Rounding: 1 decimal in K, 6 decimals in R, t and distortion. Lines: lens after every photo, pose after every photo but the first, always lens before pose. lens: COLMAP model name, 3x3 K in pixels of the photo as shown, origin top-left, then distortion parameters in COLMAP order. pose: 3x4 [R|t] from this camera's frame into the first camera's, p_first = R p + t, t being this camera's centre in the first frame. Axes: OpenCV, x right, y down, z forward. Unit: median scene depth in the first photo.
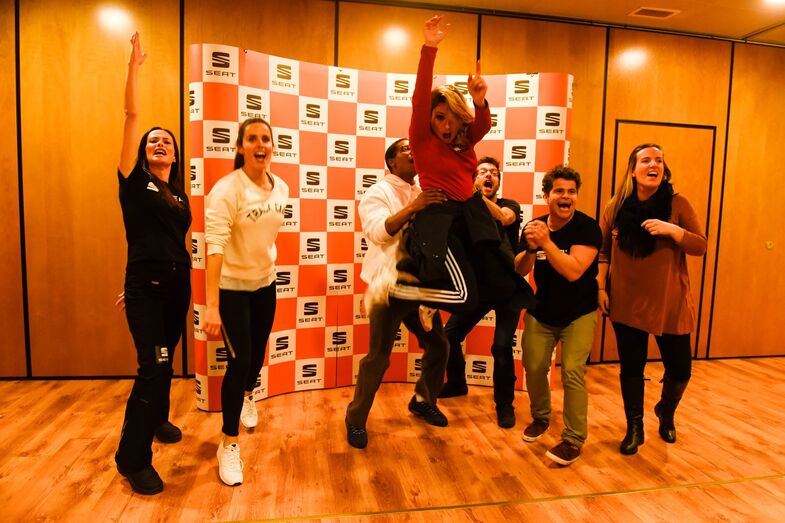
lens RADIAL K [[526.9, 0, 392.5], [0, 526.9, 261.5], [0, 0, 1]] dist [-0.049072, 0.000079]
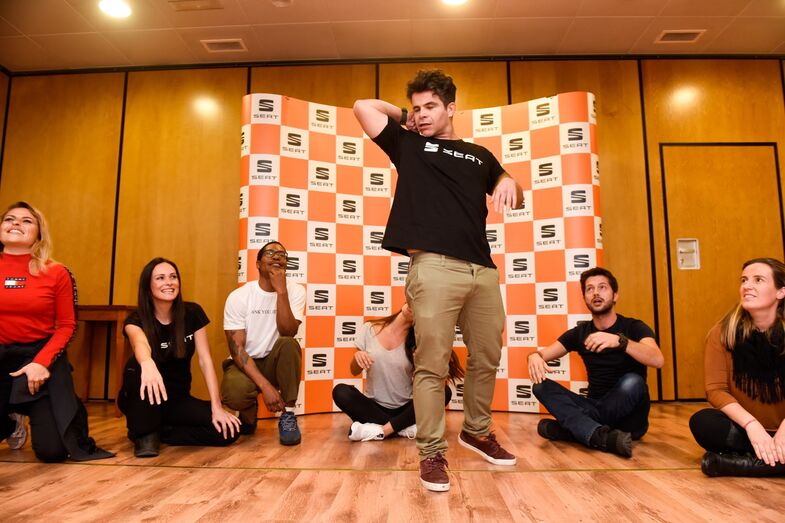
lens RADIAL K [[526.9, 0, 392.5], [0, 526.9, 261.5], [0, 0, 1]] dist [-0.049072, 0.000079]
pose [[0.976807, -0.054144, -0.207163, 0.167677], [0.007951, 0.976006, -0.217598, 0.206994], [0.213974, 0.210904, 0.953800, -0.001496]]
